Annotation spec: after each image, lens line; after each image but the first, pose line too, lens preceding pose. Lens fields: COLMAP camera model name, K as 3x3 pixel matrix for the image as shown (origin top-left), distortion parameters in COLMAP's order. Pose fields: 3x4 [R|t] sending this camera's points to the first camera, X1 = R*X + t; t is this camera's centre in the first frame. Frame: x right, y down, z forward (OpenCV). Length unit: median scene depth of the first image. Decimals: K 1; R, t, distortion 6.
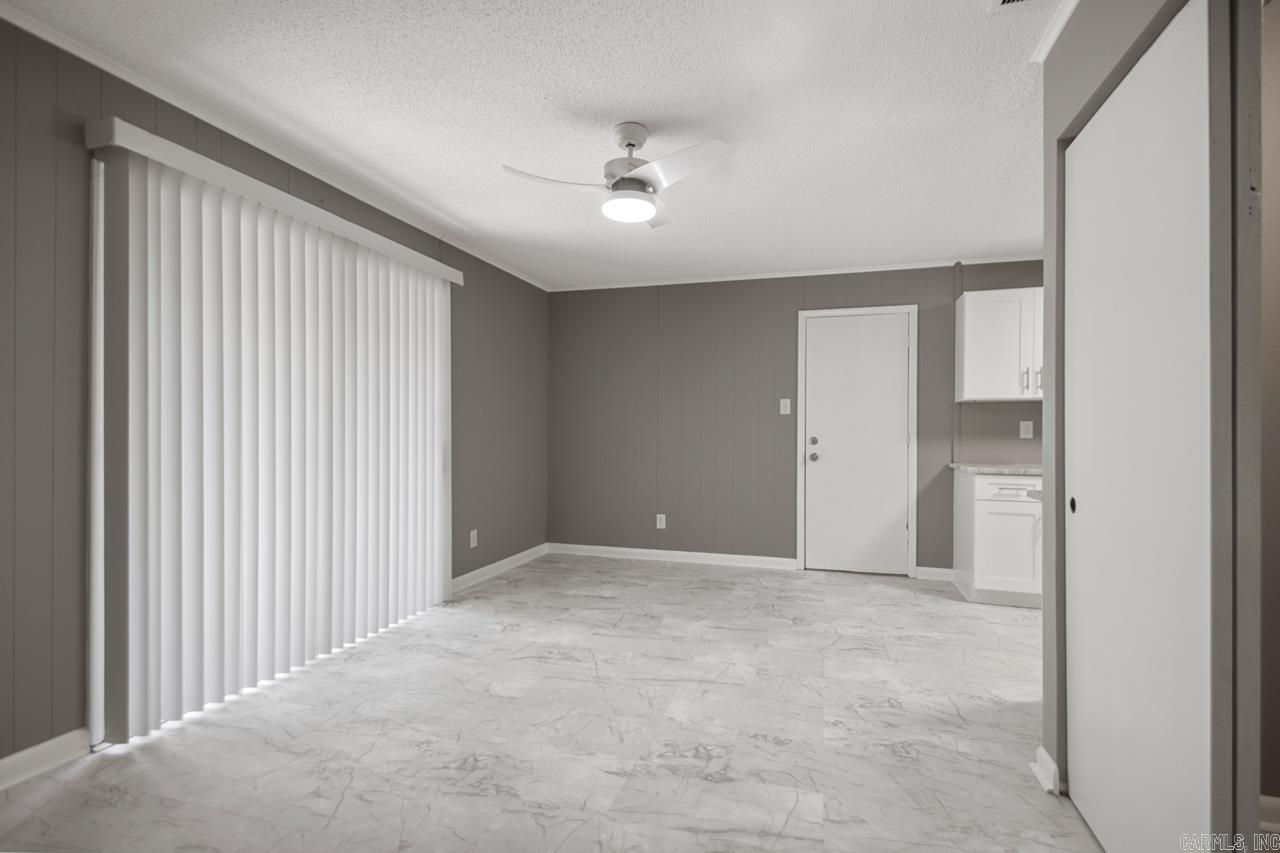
lens RADIAL K [[606.4, 0, 640.4], [0, 606.4, 431.9], [0, 0, 1]] dist [0.038188, -0.027104]
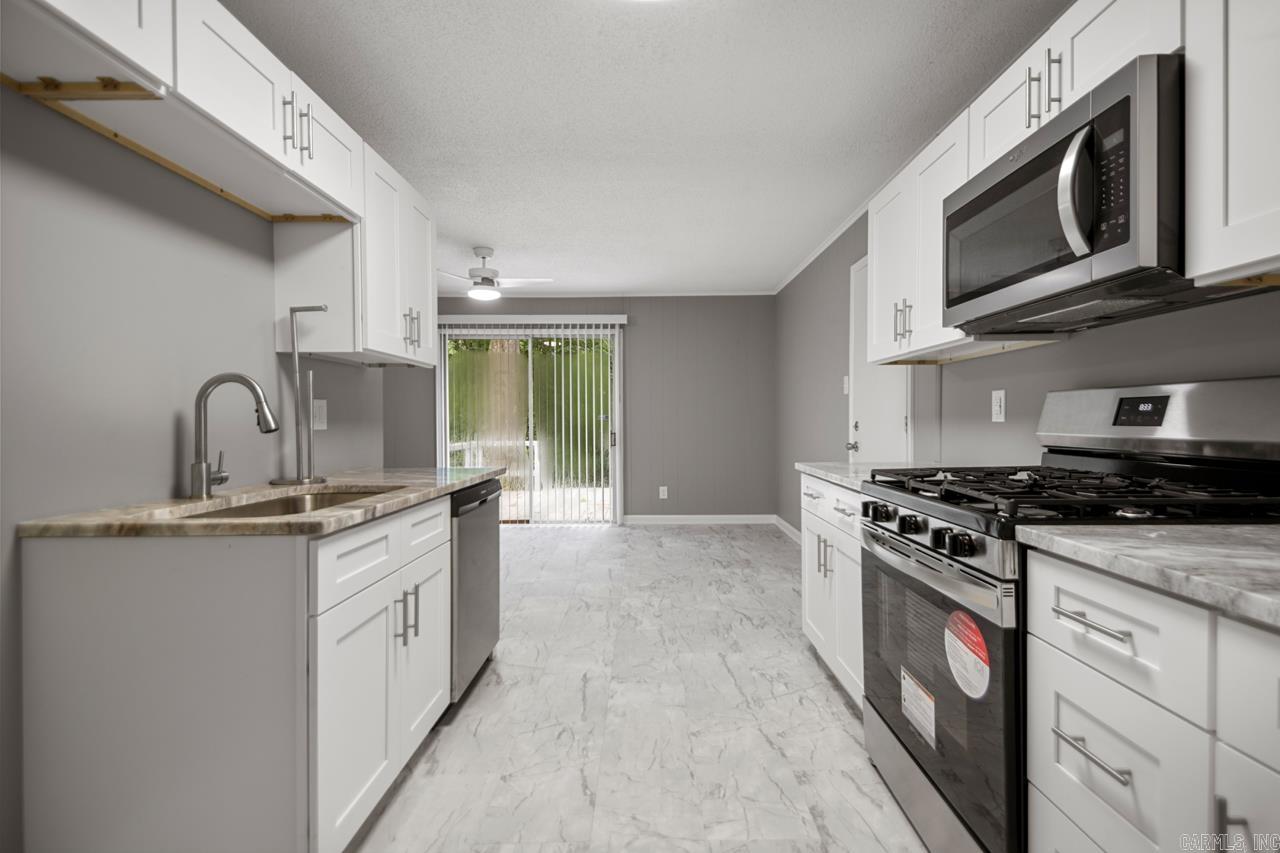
lens RADIAL K [[585.2, 0, 642.6], [0, 585.2, 423.8], [0, 0, 1]] dist [0.028499, -0.023010]
pose [[0.281973, 0.000517, -0.959422, 1.348938], [0.007515, 0.999968, 0.002747, 0.010570], [0.959393, -0.007985, 0.281960, 0.731570]]
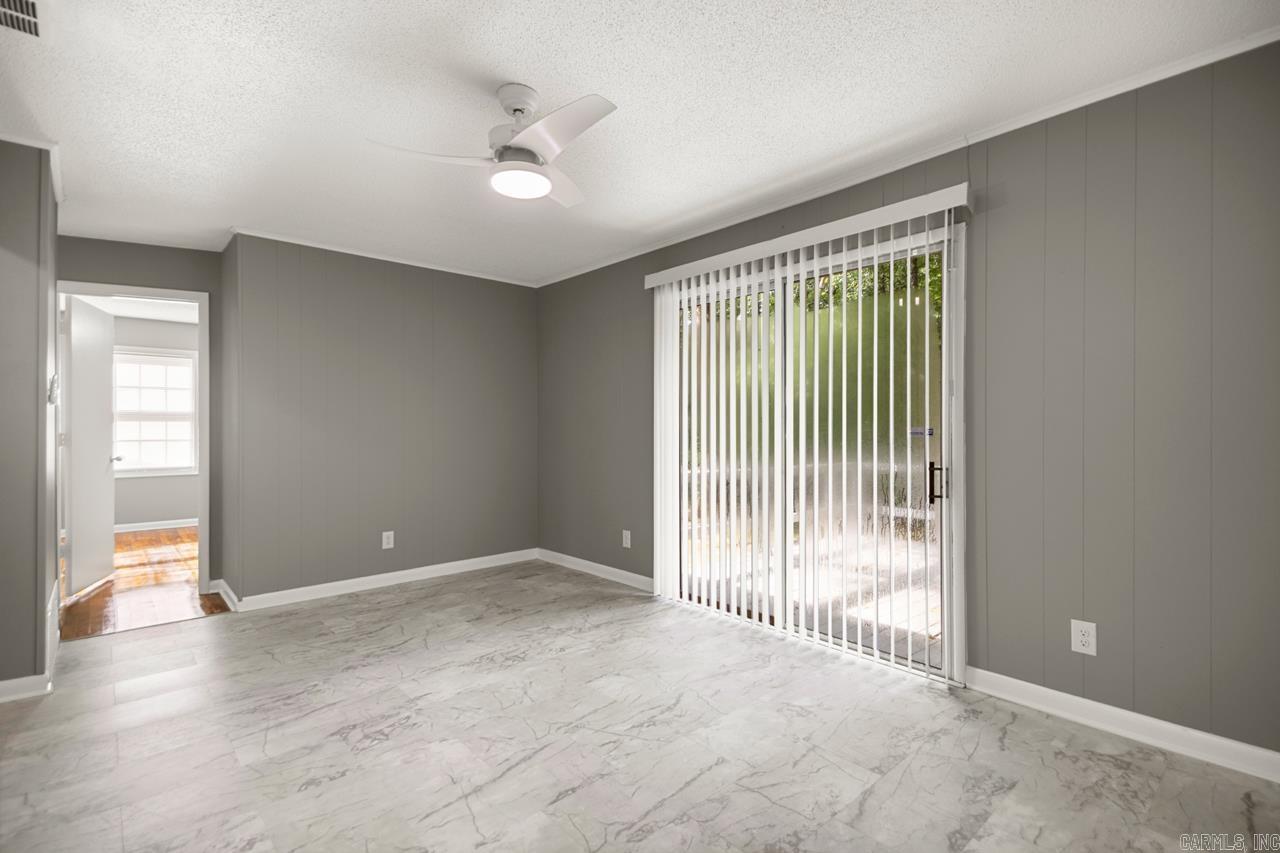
lens RADIAL K [[582.7, 0, 653.2], [0, 582.7, 427.0], [0, 0, 1]] dist [0.030613, -0.022570]
pose [[-0.505321, -0.009551, -0.862879, 0.471737], [-0.005197, 0.999954, -0.008025, -0.002295], [0.862916, 0.000429, -0.505347, 1.221516]]
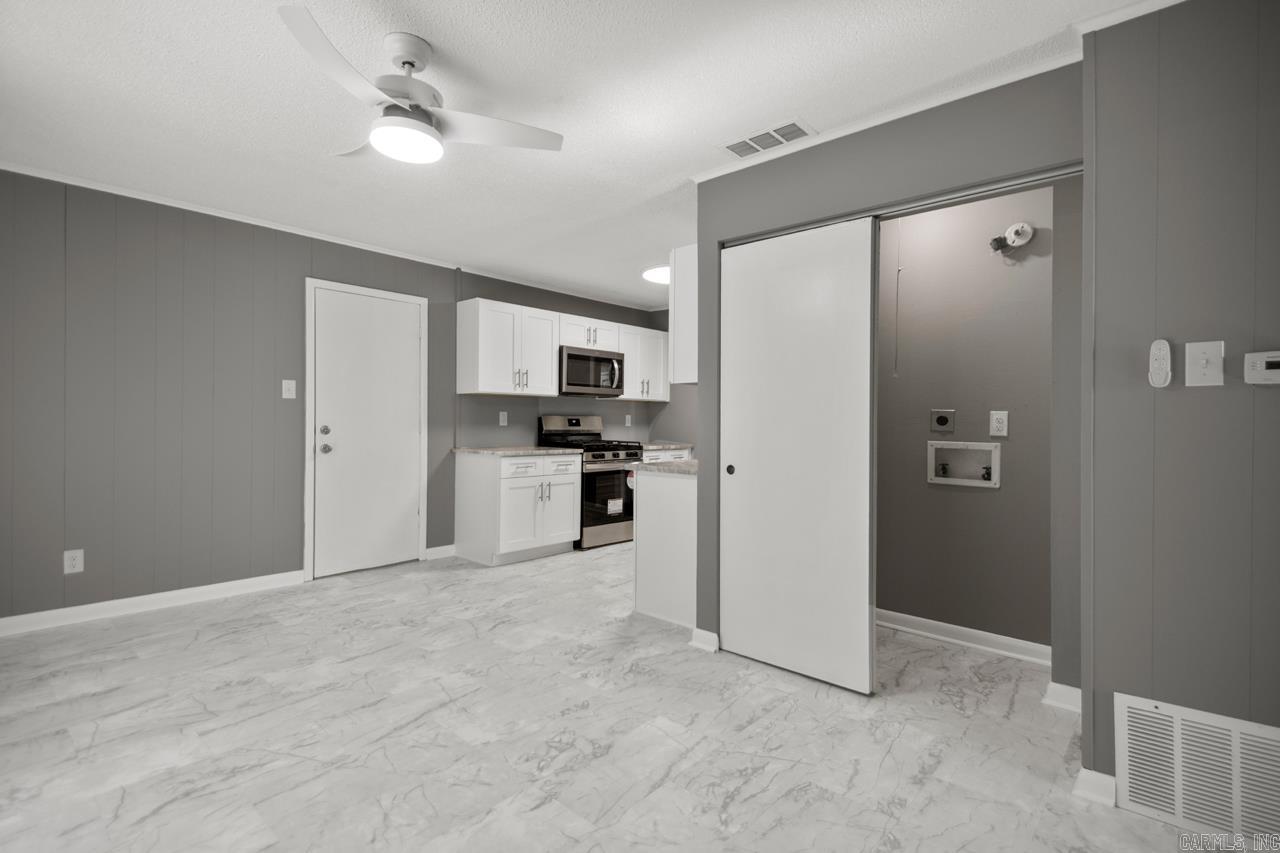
lens RADIAL K [[612.0, 0, 667.2], [0, 612.0, 423.2], [0, 0, 1]] dist [0.032290, -0.019727]
pose [[0.394468, -0.003853, 0.918902, -0.479525], [-0.007339, 0.999946, 0.007343, -0.007956], [-0.918880, -0.009640, 0.394419, 0.282295]]
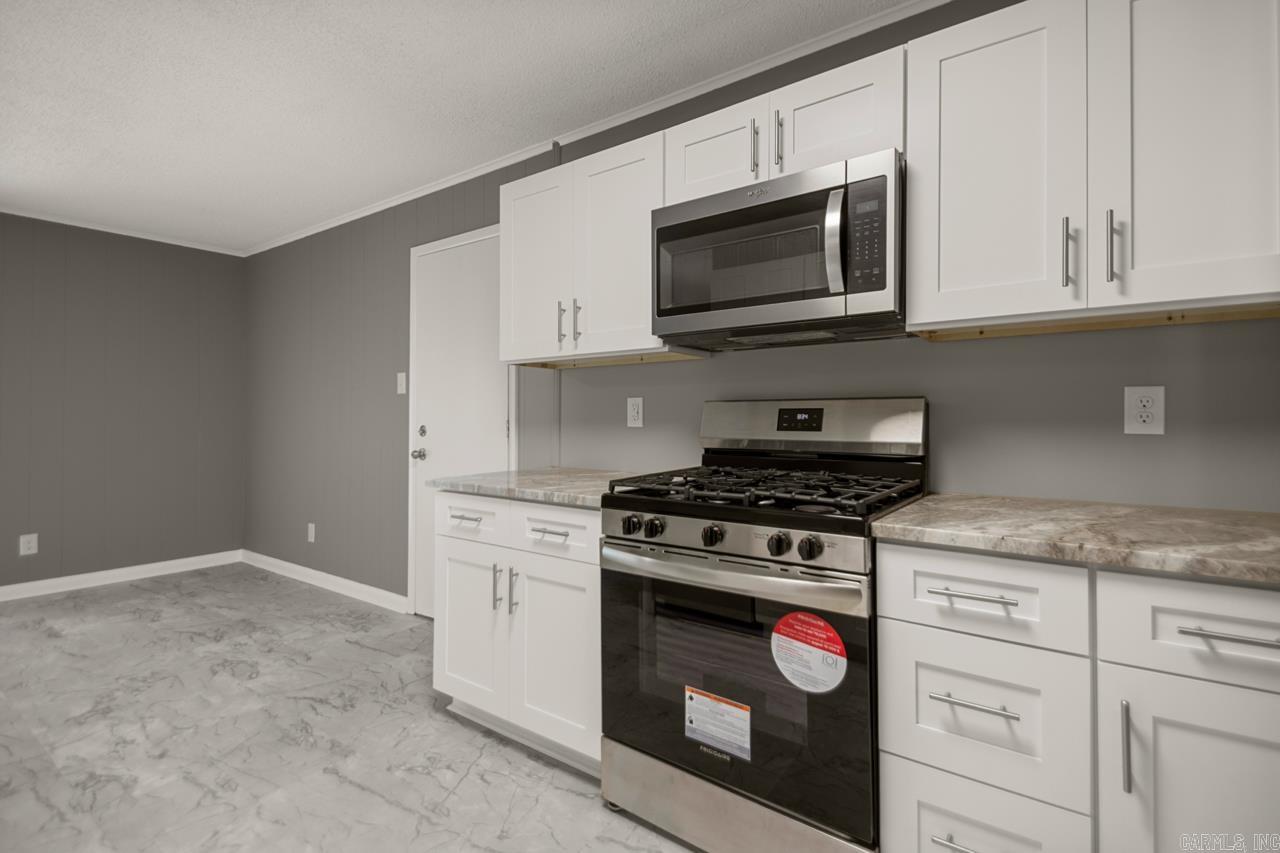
lens RADIAL K [[596.1, 0, 646.0], [0, 596.1, 411.3], [0, 0, 1]] dist [0.046720, -0.025096]
pose [[0.944094, -0.009200, -0.329548, 1.077052], [0.005341, 0.999906, -0.012612, 0.003439], [0.329633, 0.010147, 0.944055, 0.617598]]
